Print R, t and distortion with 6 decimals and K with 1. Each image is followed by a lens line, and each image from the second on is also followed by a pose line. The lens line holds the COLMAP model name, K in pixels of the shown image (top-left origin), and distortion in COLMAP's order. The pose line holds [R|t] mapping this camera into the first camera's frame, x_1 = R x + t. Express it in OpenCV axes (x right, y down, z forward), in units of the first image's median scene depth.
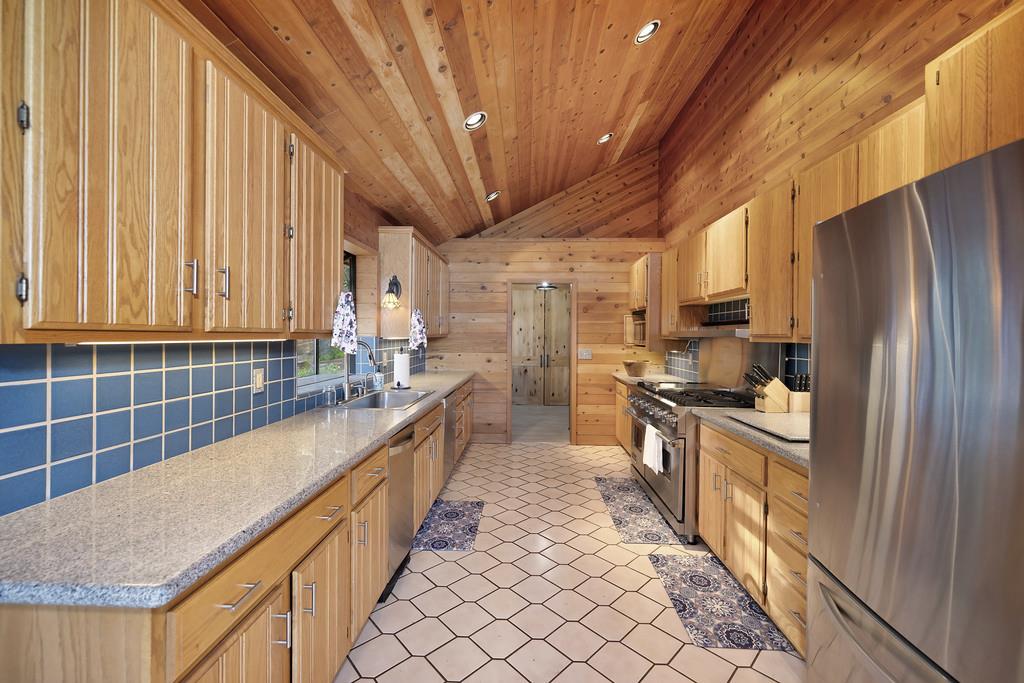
lens RADIAL K [[403.6, 0, 515.2], [0, 403.6, 339.3], [0, 0, 1]] dist [-0.000612, -0.000041]
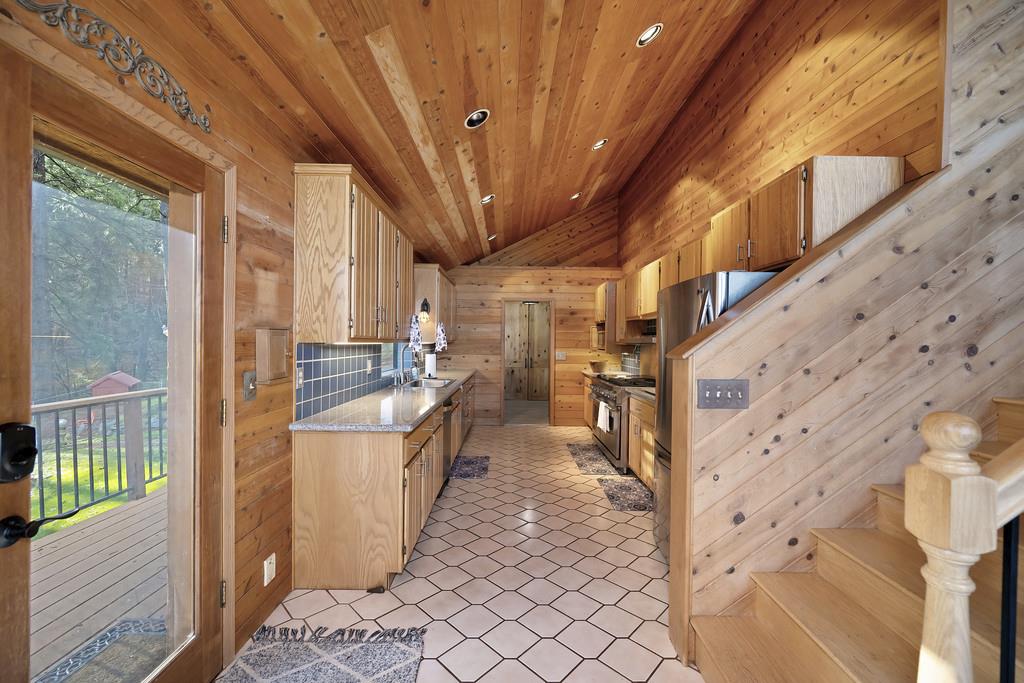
lens RADIAL K [[403.6, 0, 515.2], [0, 403.6, 339.3], [0, 0, 1]] dist [-0.000612, -0.000041]
pose [[0.998852, 0.004775, 0.047671, -0.047292], [-0.004030, 0.999868, -0.015724, 0.004894], [-0.047740, 0.015514, 0.998739, -0.378076]]
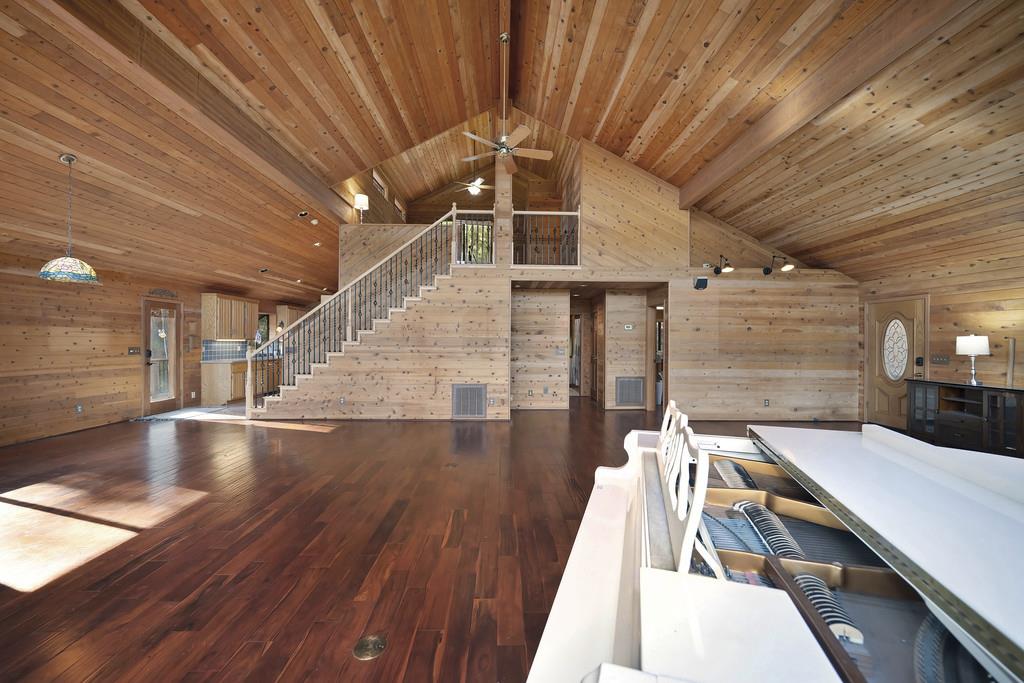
lens RADIAL K [[403.6, 0, 515.2], [0, 403.6, 339.3], [0, 0, 1]] dist [-0.000612, -0.000041]
pose [[0.998176, 0.007486, 0.059909, 1.201985], [-0.006691, 0.999887, -0.013458, 0.017302], [-0.060003, 0.013033, 0.998113, -2.035466]]
